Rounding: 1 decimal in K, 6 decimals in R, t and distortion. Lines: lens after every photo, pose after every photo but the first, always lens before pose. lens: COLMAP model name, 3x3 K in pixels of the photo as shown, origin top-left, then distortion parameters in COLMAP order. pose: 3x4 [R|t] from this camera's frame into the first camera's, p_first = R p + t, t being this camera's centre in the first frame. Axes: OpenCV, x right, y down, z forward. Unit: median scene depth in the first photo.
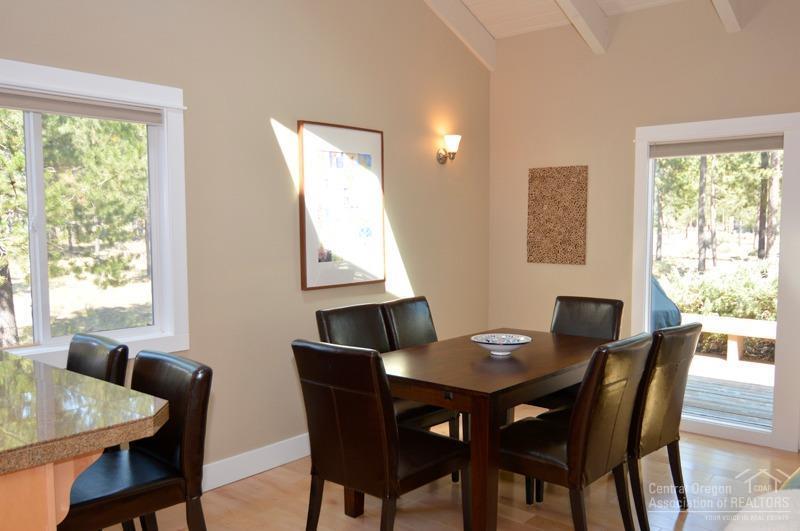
lens RADIAL K [[663.7, 0, 400.0], [0, 663.7, 265.5], [0, 0, 1]] dist [-0.003499, -0.000014]
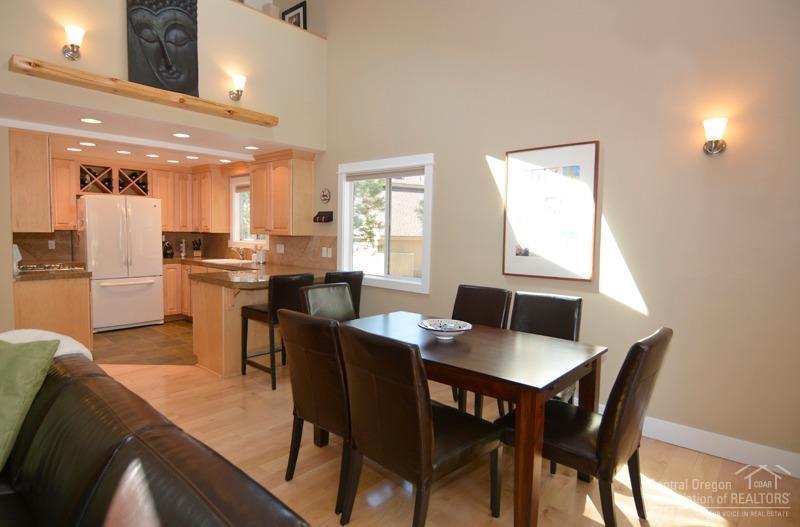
lens RADIAL K [[440.5, 0, 400.0], [0, 440.5, 263.5], [0, 0, 1]] dist [-0.020607, -0.001144]
pose [[0.000129, 0.068111, -0.997678, 0.689409], [-0.085554, 0.994021, 0.067850, -0.026605], [0.996334, 0.085346, 0.005955, 0.696652]]
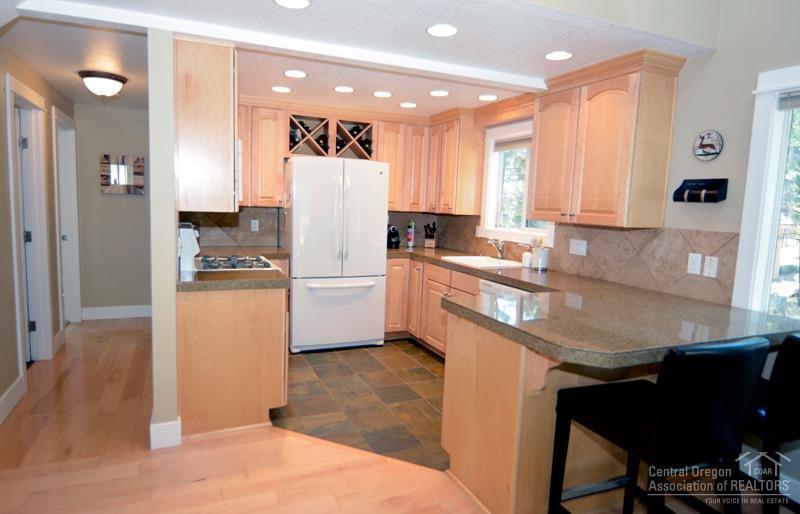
lens RADIAL K [[484.7, 0, 400.0], [0, 484.7, 257.0], [0, 0, 1]] dist [-0.003425, -0.001334]
pose [[-0.425713, 0.081431, -0.901187, 0.248711], [-0.098750, 0.985813, 0.135726, -0.015698], [0.899454, 0.146772, -0.411632, 0.419714]]
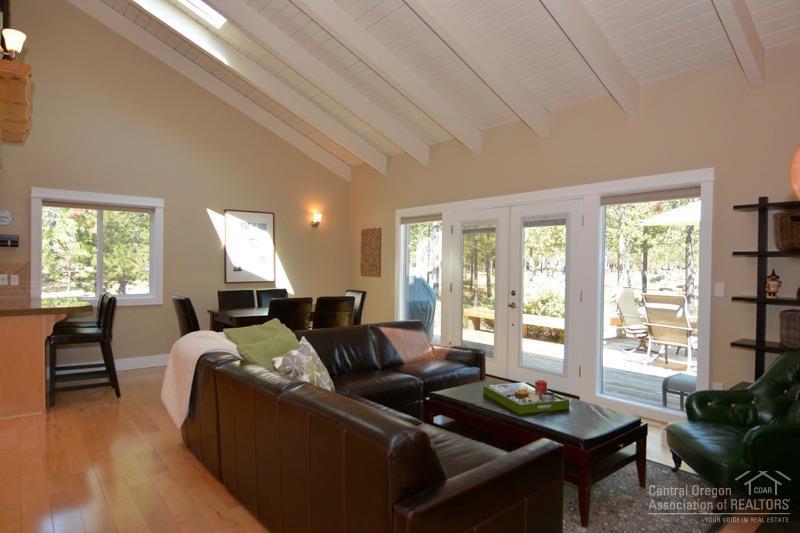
lens RADIAL K [[474.7, 0, 400.0], [0, 474.7, 266.5], [0, 0, 1]] dist [0.025193, 0.000703]
pose [[0.987381, 0.008561, -0.158134, 0.630745], [-0.017982, 0.998140, -0.058246, 0.056539], [0.157341, 0.060354, 0.985698, -0.462202]]
